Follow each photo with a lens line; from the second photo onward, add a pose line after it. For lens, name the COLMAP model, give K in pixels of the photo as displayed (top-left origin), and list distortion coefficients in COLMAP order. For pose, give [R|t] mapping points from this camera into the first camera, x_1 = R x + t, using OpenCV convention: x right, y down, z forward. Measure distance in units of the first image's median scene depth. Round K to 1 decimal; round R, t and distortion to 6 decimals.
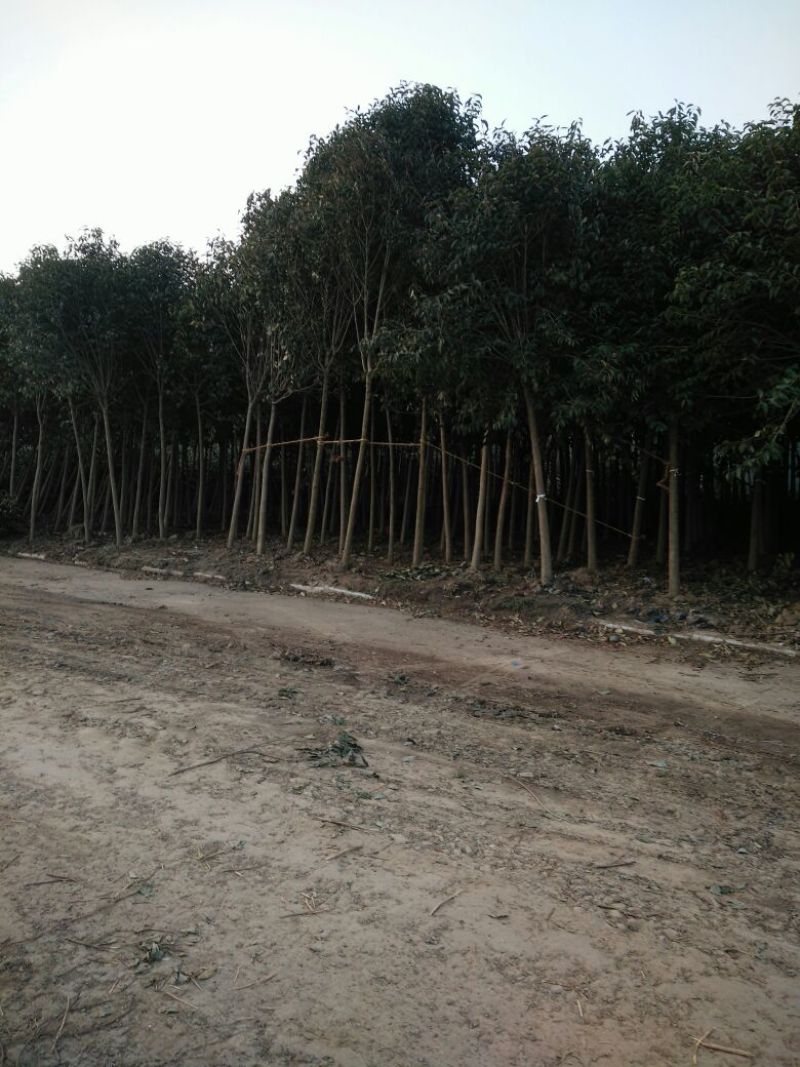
lens RADIAL K [[803.8, 0, 380.3], [0, 803.8, 528.8], [0, 0, 1]] dist [0.053381, -0.034474]
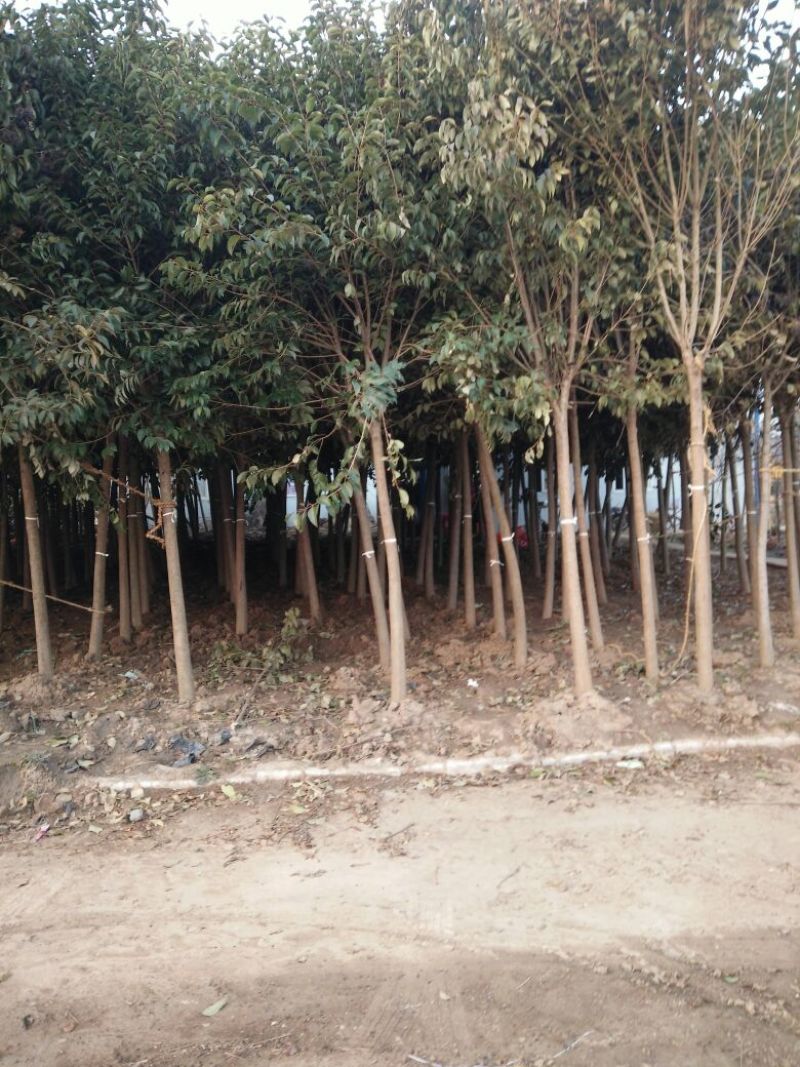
lens RADIAL K [[829.4, 0, 422.8], [0, 829.4, 529.8], [0, 0, 1]] dist [0.009847, 0.002223]
pose [[0.714807, -0.057912, 0.696919, 0.033445], [0.085555, 0.996321, -0.004959, -0.041923], [-0.694068, 0.063169, 0.717132, 0.402602]]
